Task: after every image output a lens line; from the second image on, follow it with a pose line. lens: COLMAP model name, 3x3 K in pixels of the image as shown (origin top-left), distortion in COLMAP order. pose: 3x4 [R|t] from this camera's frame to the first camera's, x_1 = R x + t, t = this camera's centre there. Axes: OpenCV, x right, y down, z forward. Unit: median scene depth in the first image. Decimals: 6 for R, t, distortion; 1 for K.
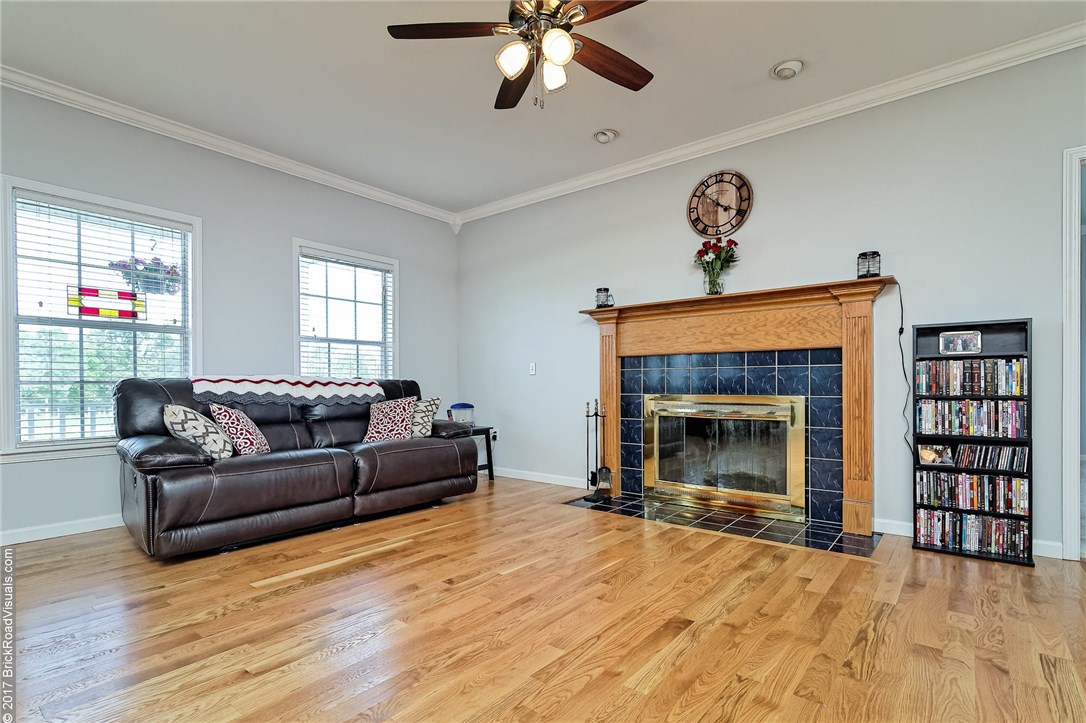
lens RADIAL K [[524.9, 0, 535.4], [0, 524.9, 385.4], [0, 0, 1]] dist [0.000626, -0.000710]
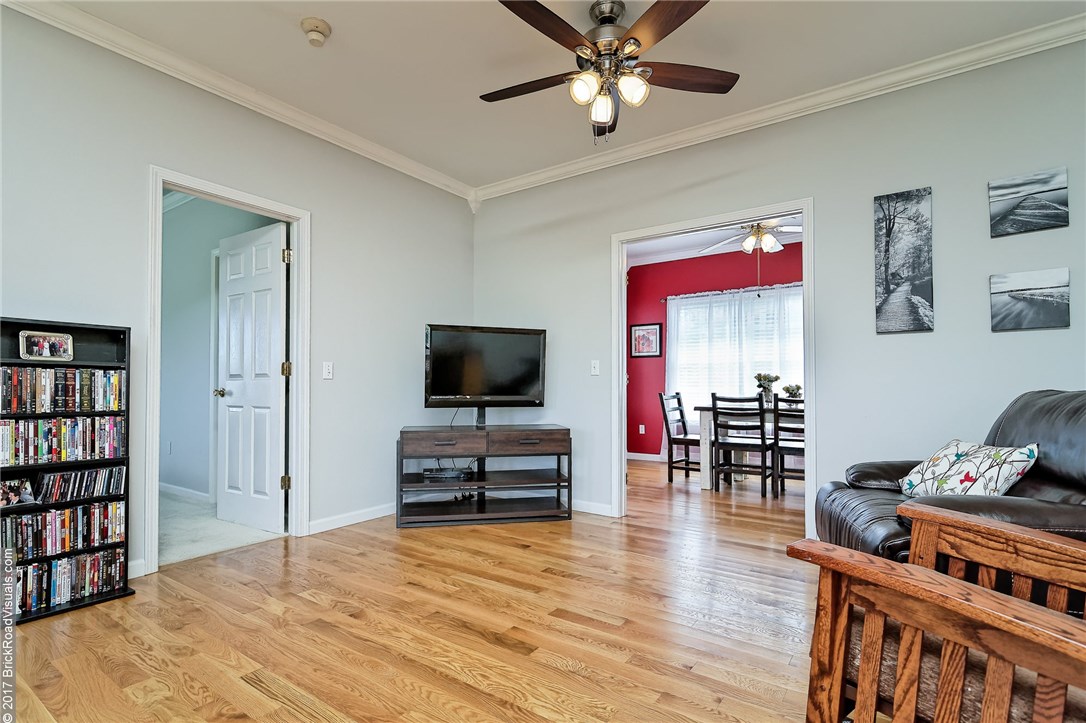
lens RADIAL K [[524.9, 0, 533.5], [0, 524.9, 386.2], [0, 0, 1]] dist [0.000626, -0.000710]
pose [[-0.066296, 0.017488, 0.997647, -0.032997], [0.001411, 0.999847, -0.017432, -0.006046], [-0.997799, 0.000252, -0.066311, 0.329891]]
